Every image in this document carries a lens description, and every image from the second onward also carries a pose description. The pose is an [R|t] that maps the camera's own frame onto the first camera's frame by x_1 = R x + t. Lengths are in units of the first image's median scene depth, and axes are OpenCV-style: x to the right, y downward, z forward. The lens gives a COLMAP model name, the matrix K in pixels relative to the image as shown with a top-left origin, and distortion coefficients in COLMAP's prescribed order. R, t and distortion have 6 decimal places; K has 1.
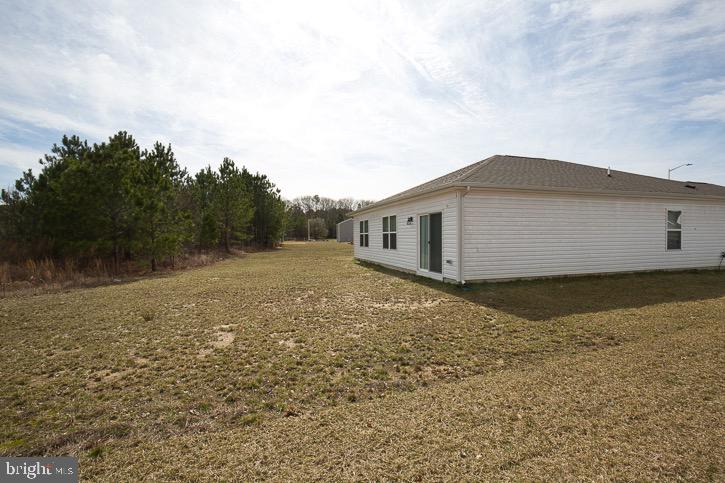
lens RADIAL K [[336.6, 0, 361.5], [0, 336.6, 258.9], [0, 0, 1]] dist [-0.029766, 0.006811]
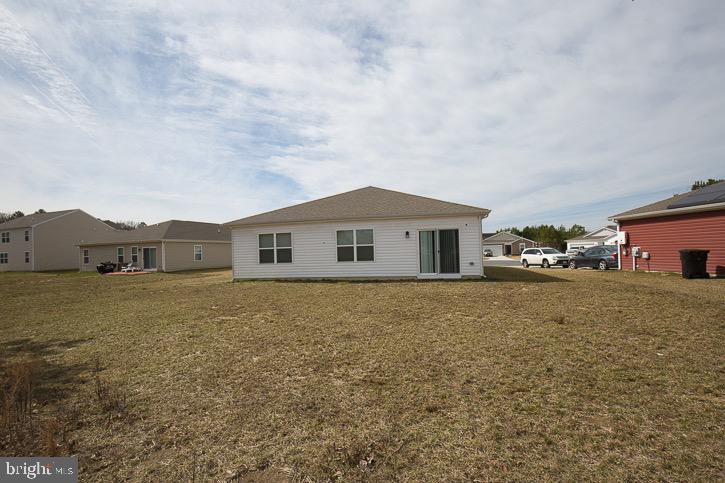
lens RADIAL K [[336.6, 0, 368.1], [0, 336.6, 244.4], [0, 0, 1]] dist [-0.029766, 0.006811]
pose [[0.488925, 0.014831, 0.872200, -0.897534], [0.083263, 0.994497, -0.063586, -0.013562], [-0.868343, 0.103711, 0.485000, 0.507091]]
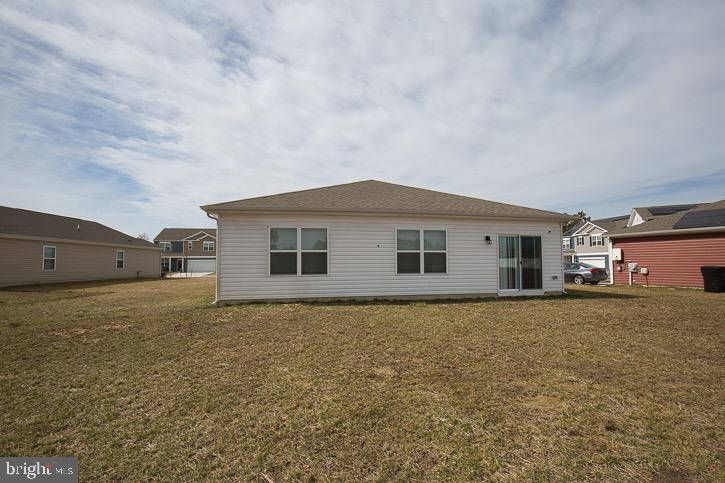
lens RADIAL K [[336.6, 0, 362.9], [0, 336.6, 239.8], [0, 0, 1]] dist [-0.029766, 0.006811]
pose [[0.105706, 0.079819, 0.991189, -0.758015], [0.072426, 0.993508, -0.087730, -0.053456], [-0.991756, 0.081061, 0.099238, 1.163301]]
